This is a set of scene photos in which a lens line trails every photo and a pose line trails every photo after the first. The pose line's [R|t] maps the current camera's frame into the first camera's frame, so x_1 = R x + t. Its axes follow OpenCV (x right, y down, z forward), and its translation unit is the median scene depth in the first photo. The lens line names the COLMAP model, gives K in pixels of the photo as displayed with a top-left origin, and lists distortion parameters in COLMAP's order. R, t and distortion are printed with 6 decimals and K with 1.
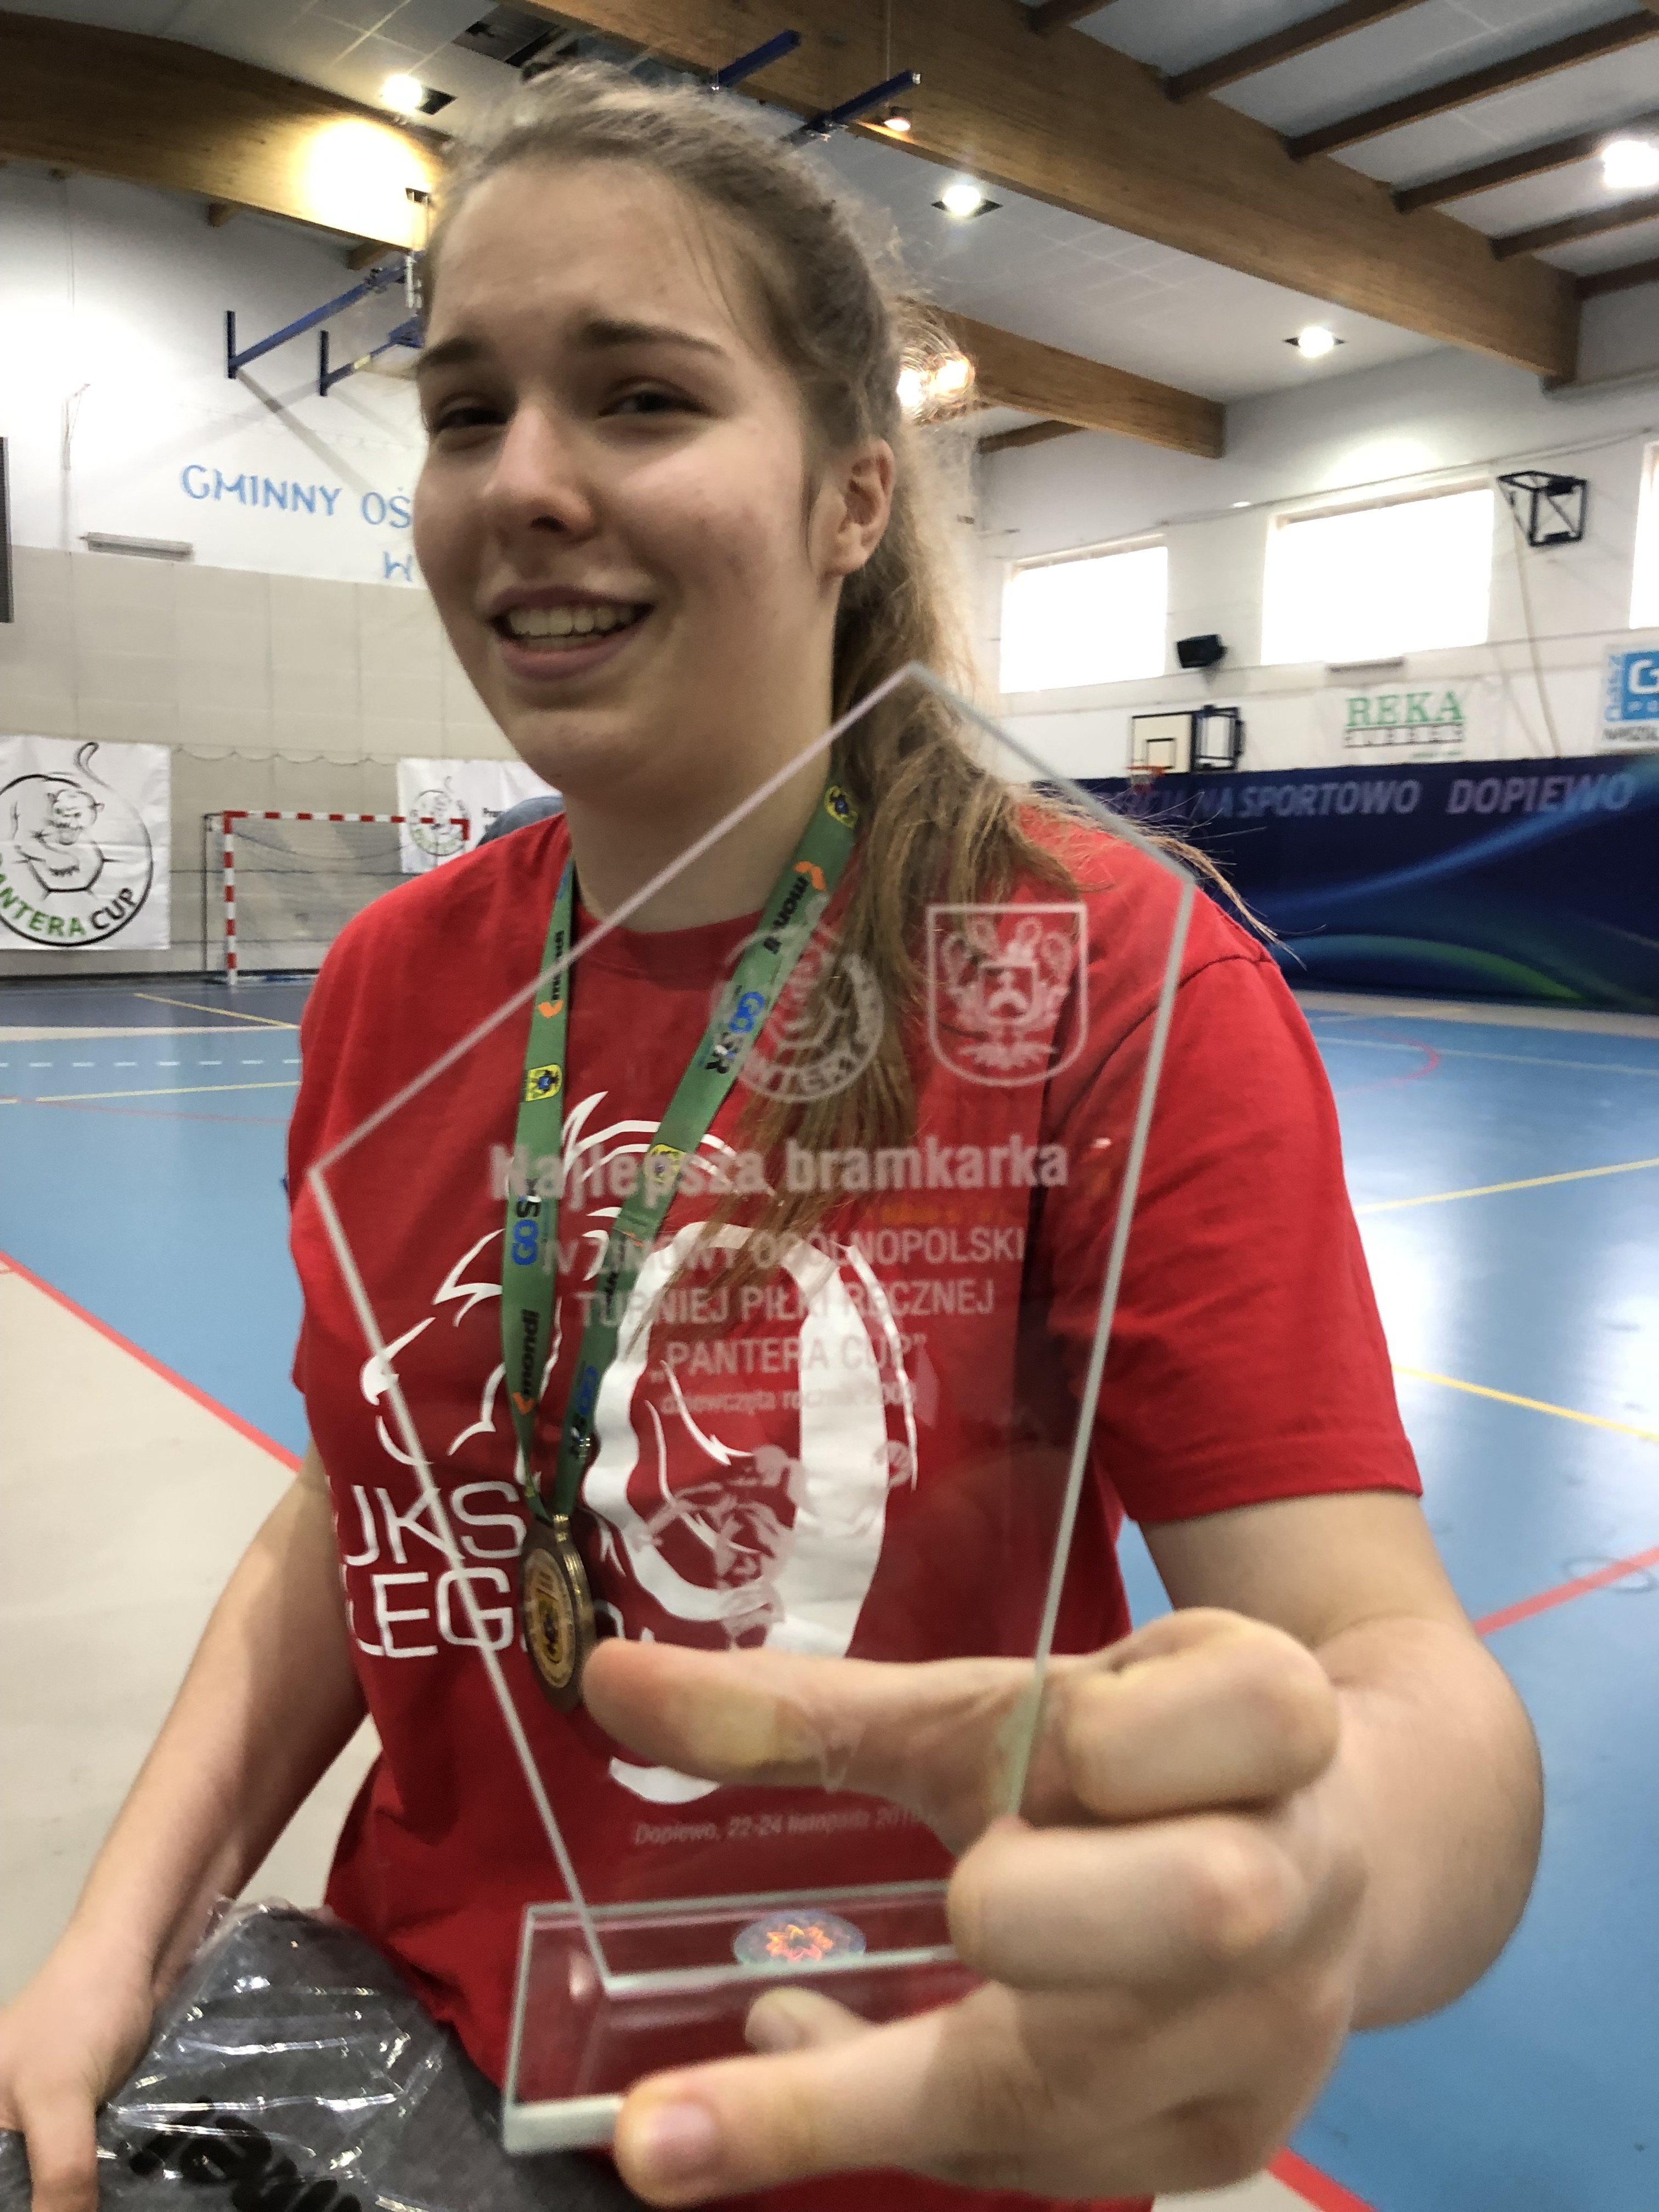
lens RADIAL K [[1770.0, 0, 849.8], [0, 1770.0, 1149.0], [0, 0, 1]] dist [-0.012063, -0.001273]
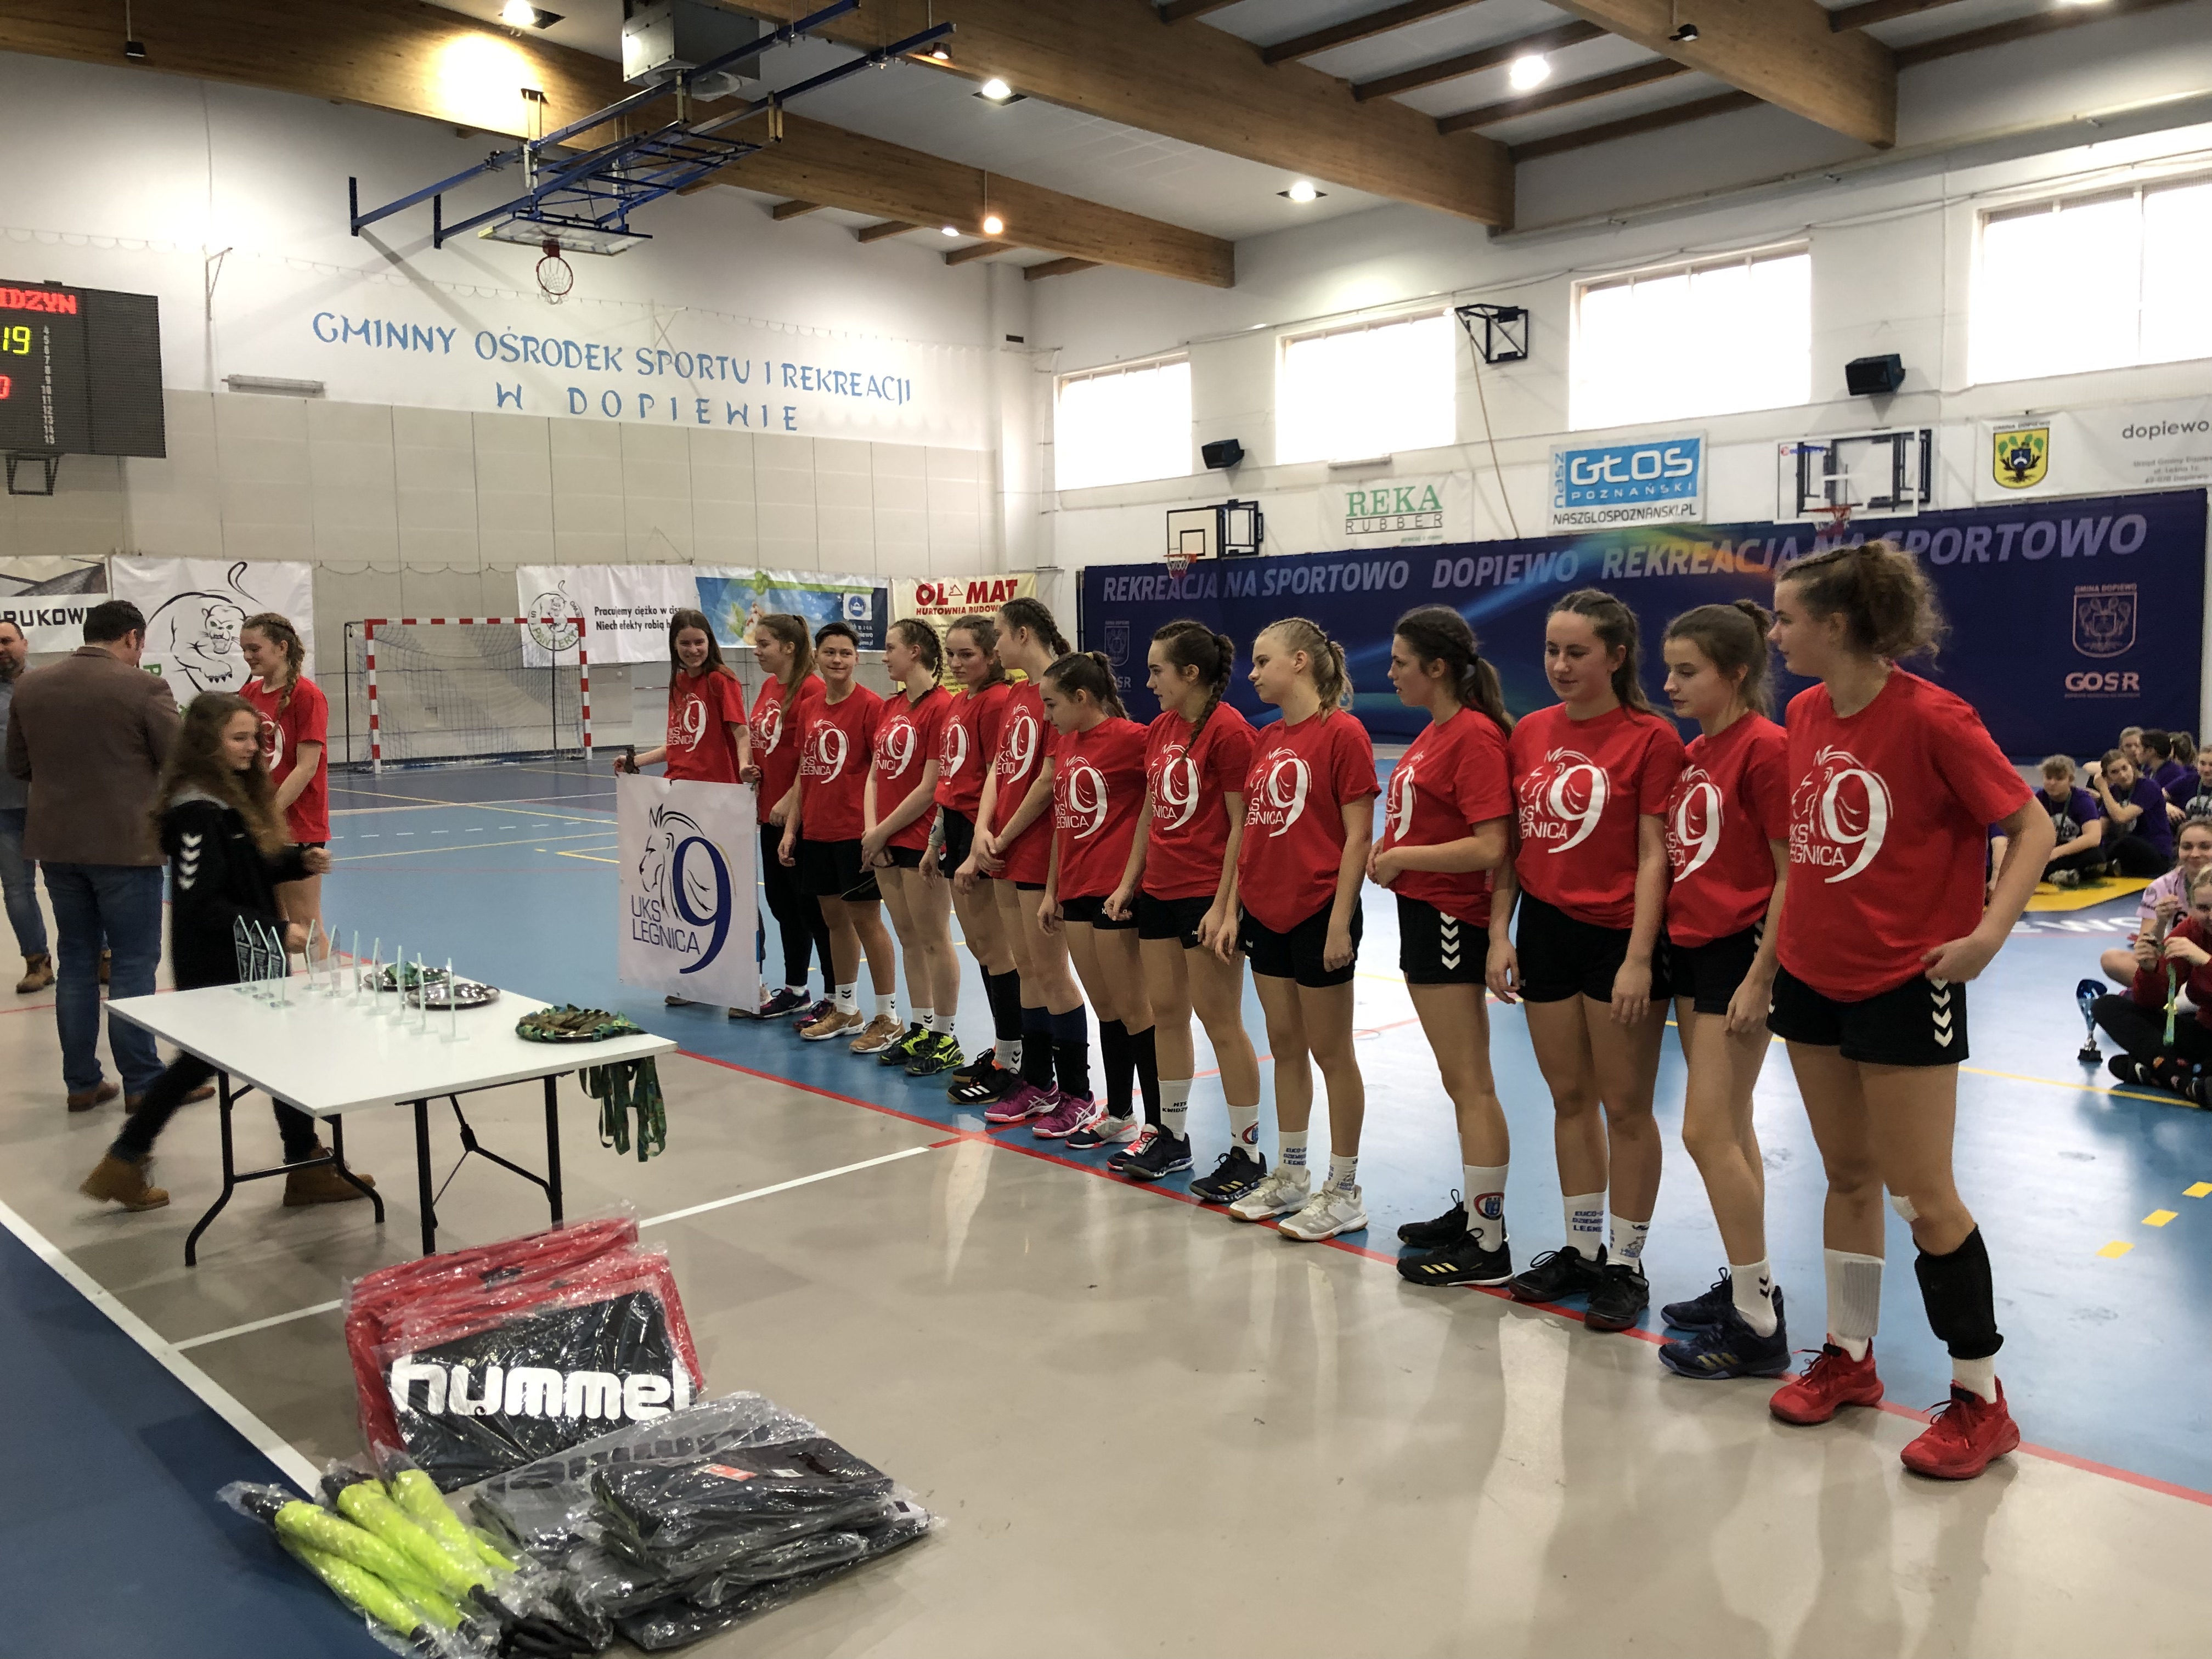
lens RADIAL K [[1751.9, 0, 1106.0], [0, 1751.9, 829.5], [0, 0, 1]] dist [0.096327, -0.306753]
pose [[0.994195, -0.043396, 0.098451, -0.002058], [0.048163, 0.997753, -0.046566, 0.016002], [-0.096209, 0.051037, 0.994052, -0.143260]]
